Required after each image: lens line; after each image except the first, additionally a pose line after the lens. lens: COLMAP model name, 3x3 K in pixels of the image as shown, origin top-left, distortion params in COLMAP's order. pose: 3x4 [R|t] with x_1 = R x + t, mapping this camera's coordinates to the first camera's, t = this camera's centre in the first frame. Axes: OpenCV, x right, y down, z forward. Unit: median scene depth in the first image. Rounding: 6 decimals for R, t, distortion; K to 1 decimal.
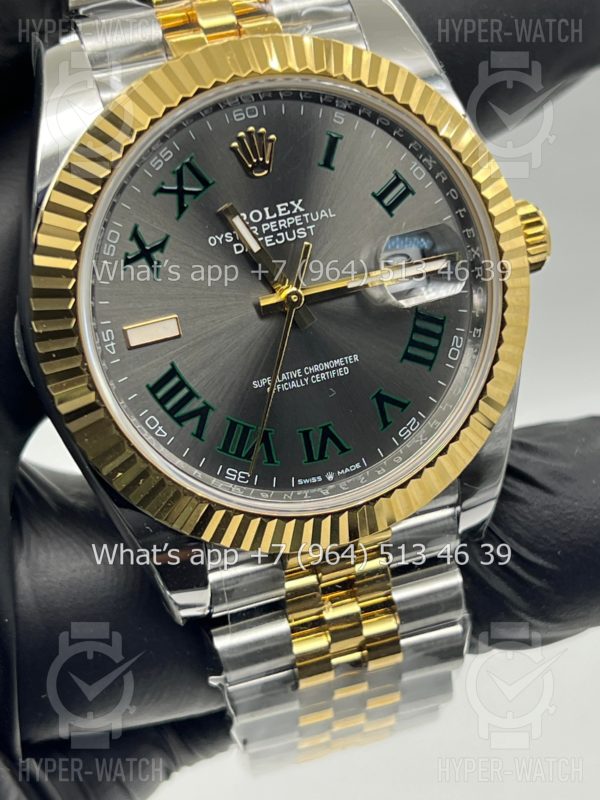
lens RADIAL K [[1823.0, 0, 293.1], [0, 1823.0, 401.8], [0, 0, 1]] dist [0.110065, 0.000000]
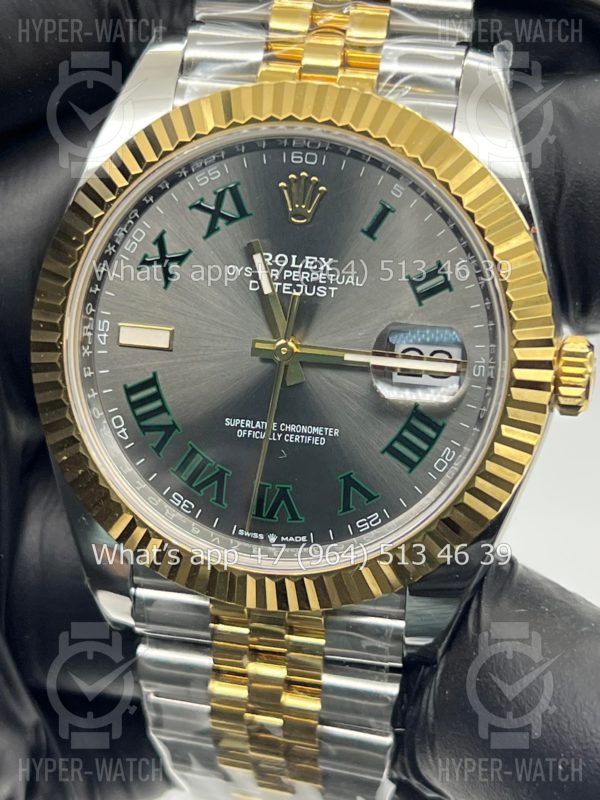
lens RADIAL K [[1823.0, 0, 297.7], [0, 1823.0, 401.7], [0, 0, 1]] dist [0.110065, 0.000000]
pose [[0.860044, 0.325553, -0.392861, 0.394774], [-0.337582, 0.940434, 0.040282, -0.072166], [0.382573, 0.097978, 0.918715, 0.109078]]
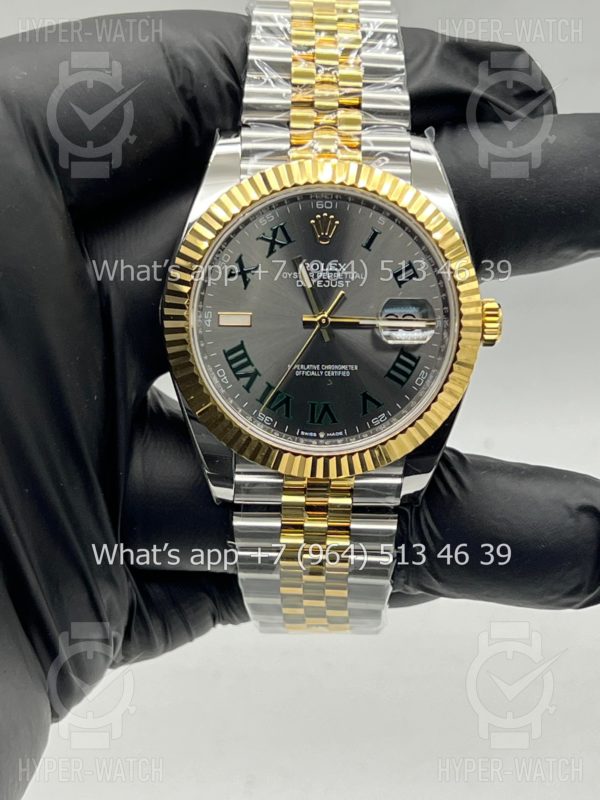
lens RADIAL K [[1823.0, 0, 296.5], [0, 1823.0, 403.8], [0, 0, 1]] dist [0.110065, 0.000000]
pose [[0.946210, 0.247212, -0.208743, 0.331784], [-0.257191, 0.966118, -0.021659, 0.055528], [0.196316, 0.074181, 0.977731, -0.582075]]
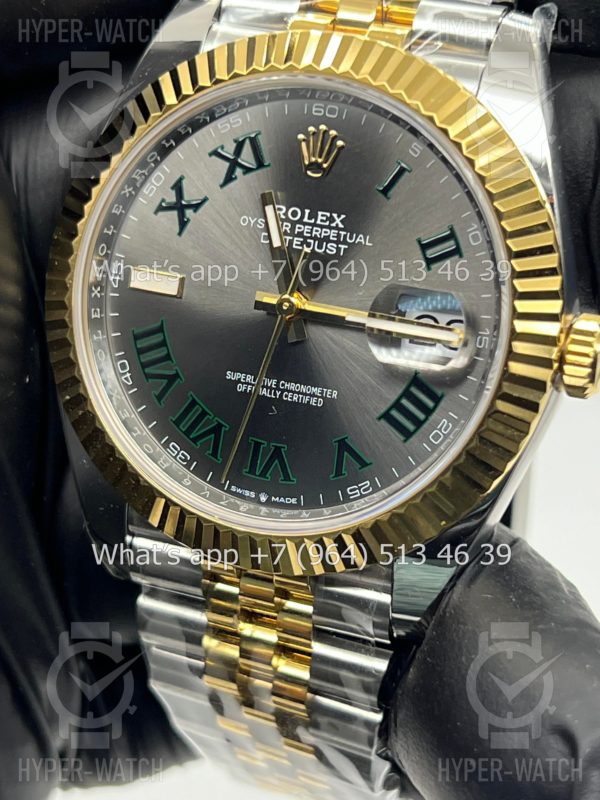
lens RADIAL K [[1823.0, 0, 306.5], [0, 1823.0, 403.4], [0, 0, 1]] dist [0.110065, 0.000000]
pose [[0.759985, 0.394687, -0.516376, 0.515508], [-0.407686, 0.908251, 0.094194, -0.103581], [0.506176, 0.138933, 0.851166, 0.200048]]
